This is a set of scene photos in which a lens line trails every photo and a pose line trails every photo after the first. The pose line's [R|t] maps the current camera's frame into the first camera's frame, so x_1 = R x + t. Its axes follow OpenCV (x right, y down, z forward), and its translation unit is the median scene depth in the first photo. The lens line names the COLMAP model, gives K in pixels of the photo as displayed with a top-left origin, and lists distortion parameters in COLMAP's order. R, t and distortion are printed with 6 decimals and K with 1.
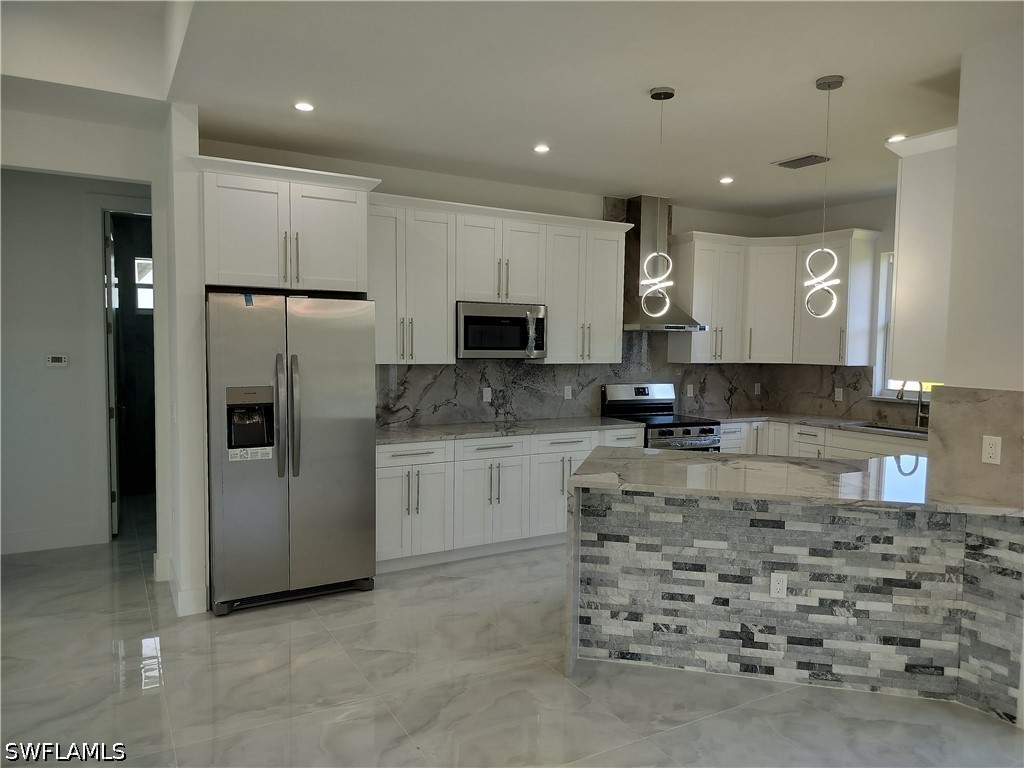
lens RADIAL K [[704.2, 0, 512.0], [0, 704.2, 384.0], [0, 0, 1]] dist [0.062624, -0.070036]
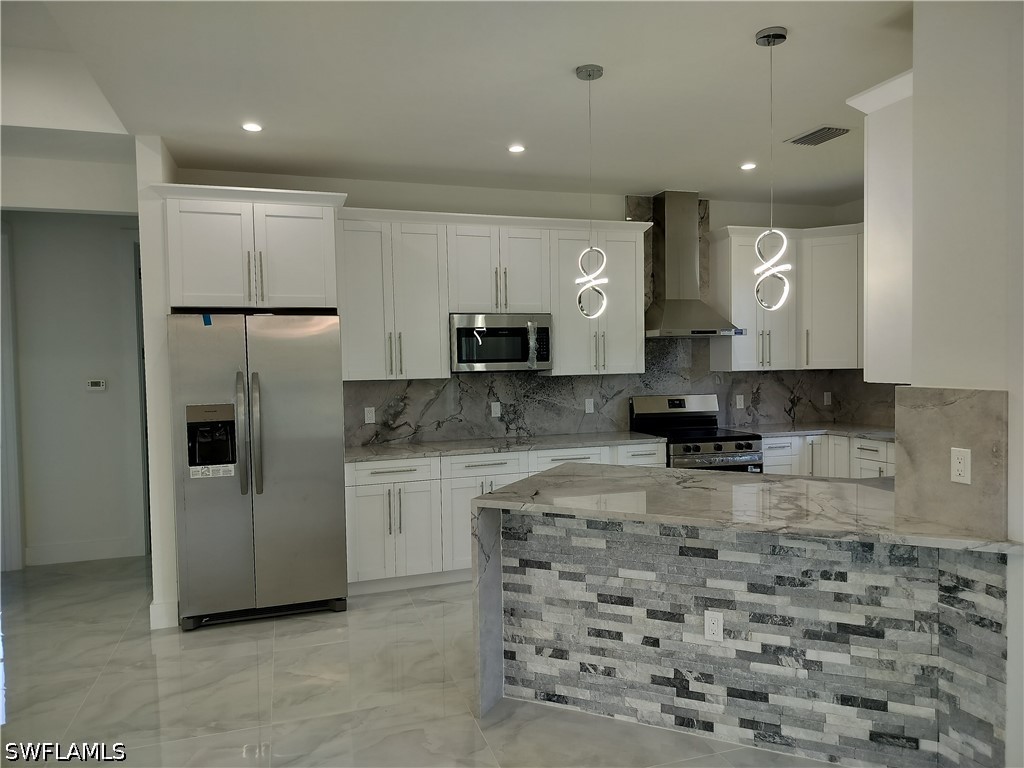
lens RADIAL K [[704.2, 0, 512.0], [0, 704.2, 384.0], [0, 0, 1]] dist [0.062624, -0.070036]
pose [[0.978496, -0.024444, -0.204812, 0.311728], [0.019142, 0.999429, -0.027831, 0.012754], [0.205376, 0.023312, 0.978406, 0.109115]]
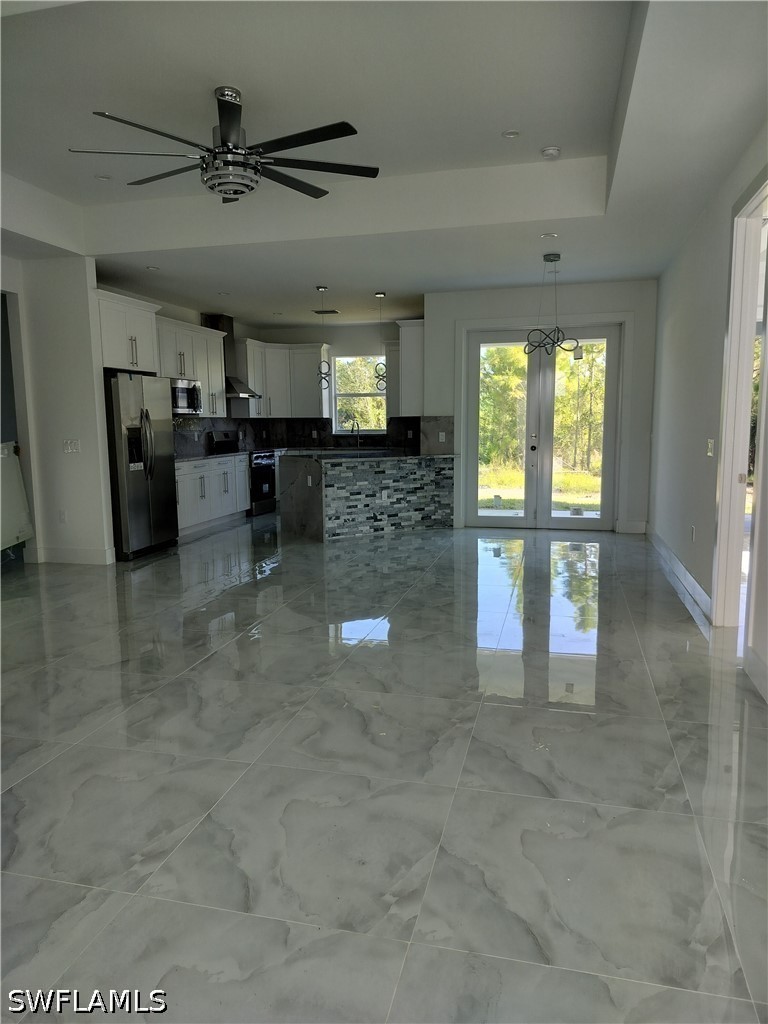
lens RADIAL K [[708.5, 0, 380.1], [0, 708.5, 515.2], [0, 0, 1]] dist [0.115798, -0.199603]
pose [[0.701219, -0.115860, 0.703469, -1.426202], [0.060212, 0.992806, 0.103495, 0.083731], [-0.710399, -0.030215, 0.703151, -0.787694]]
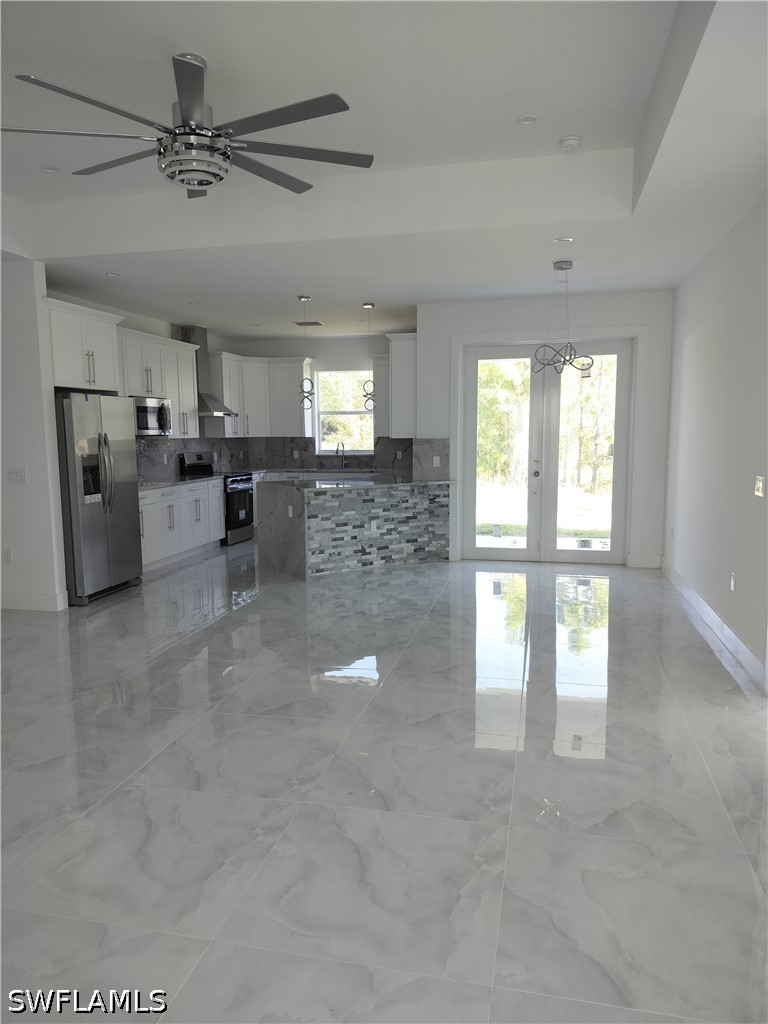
lens RADIAL K [[721.9, 0, 379.6], [0, 721.9, 519.5], [0, 0, 1]] dist [0.076240, -0.081007]
pose [[0.684463, -0.108856, 0.720875, -1.289927], [0.059368, 0.993828, 0.093704, 0.038153], [-0.726626, -0.021340, 0.686702, -0.630256]]
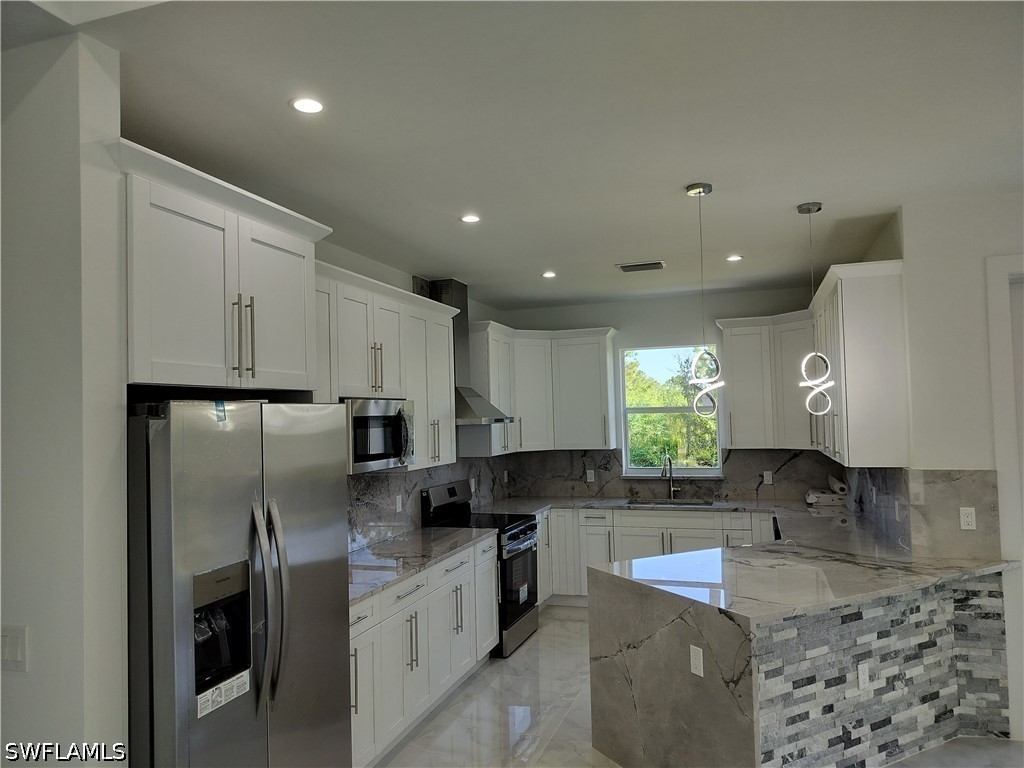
lens RADIAL K [[721.9, 0, 529.6], [0, 721.9, 386.6], [0, 0, 1]] dist [0.076240, -0.081007]
pose [[0.739790, -0.005885, 0.672812, -0.680075], [0.075460, 0.994379, -0.074274, -0.089623], [-0.668593, 0.105718, 0.736075, 0.482925]]
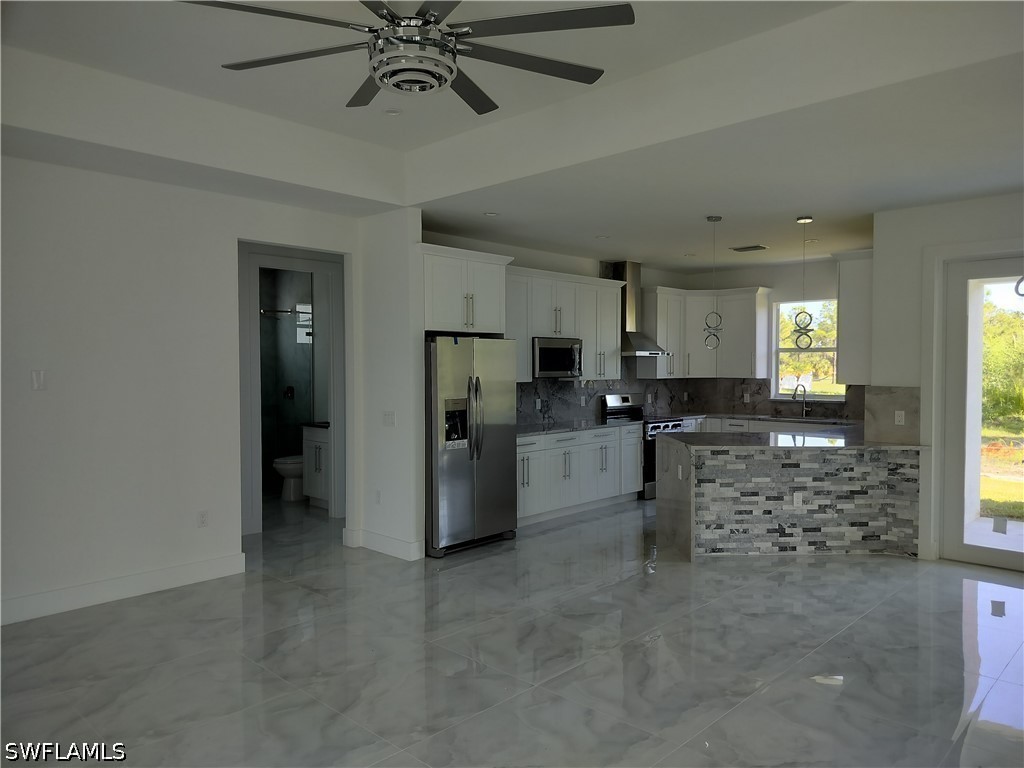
lens RADIAL K [[708.5, 0, 515.3], [0, 708.5, 382.6], [0, 0, 1]] dist [0.115798, -0.199603]
pose [[0.961422, -0.022481, 0.274158, -0.775903], [0.030957, 0.999166, -0.026631, 0.014698], [-0.273330, 0.034091, 0.961316, -0.537808]]
